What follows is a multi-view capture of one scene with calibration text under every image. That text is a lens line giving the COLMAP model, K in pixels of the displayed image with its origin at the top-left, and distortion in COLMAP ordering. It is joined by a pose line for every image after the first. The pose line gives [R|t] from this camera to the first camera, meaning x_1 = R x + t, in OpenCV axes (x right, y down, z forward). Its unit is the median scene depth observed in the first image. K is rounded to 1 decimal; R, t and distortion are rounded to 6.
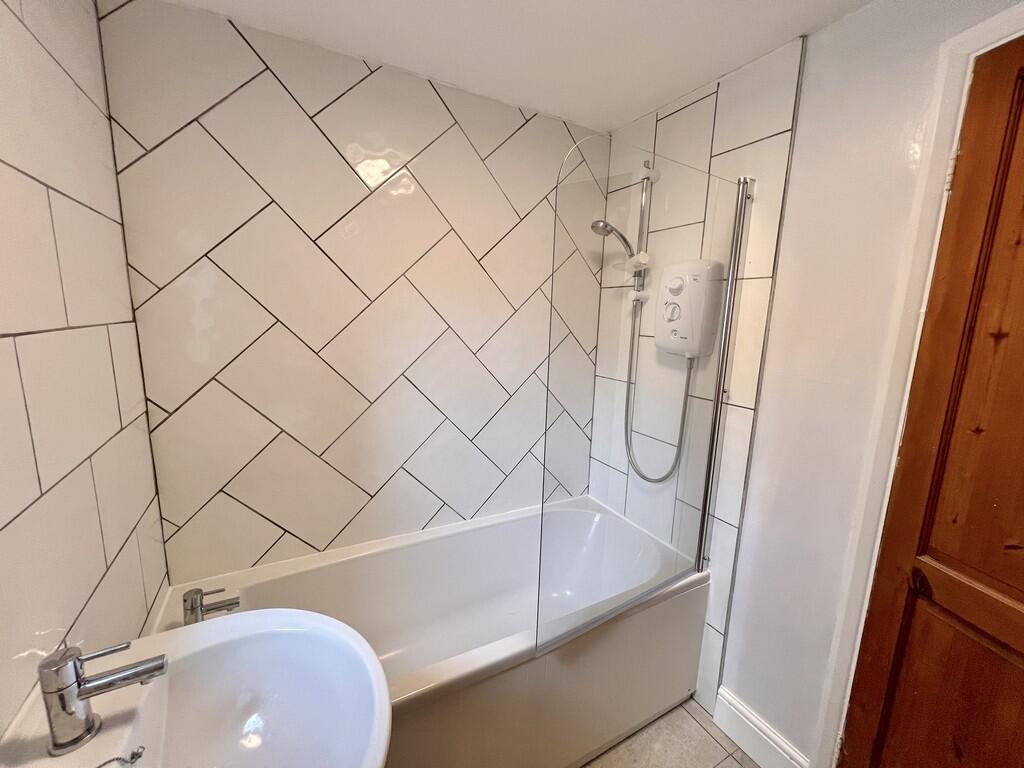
lens RADIAL K [[412.1, 0, 499.4], [0, 412.1, 385.5], [0, 0, 1]] dist [-0.000875, -0.000127]
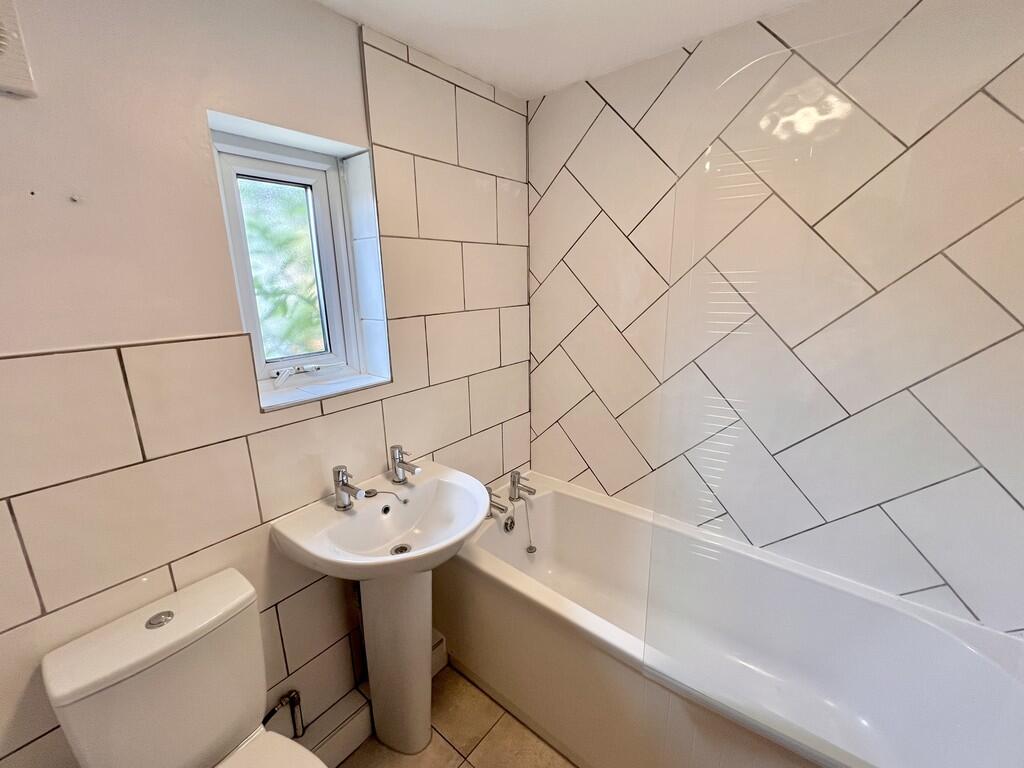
lens RADIAL K [[412.1, 0, 499.4], [0, 412.1, 385.5], [0, 0, 1]] dist [-0.000875, -0.000127]
pose [[0.373724, 0.191545, -0.907547, 0.583427], [-0.132007, 0.979469, 0.152365, -0.070225], [0.918098, 0.062860, 0.391337, 0.247227]]
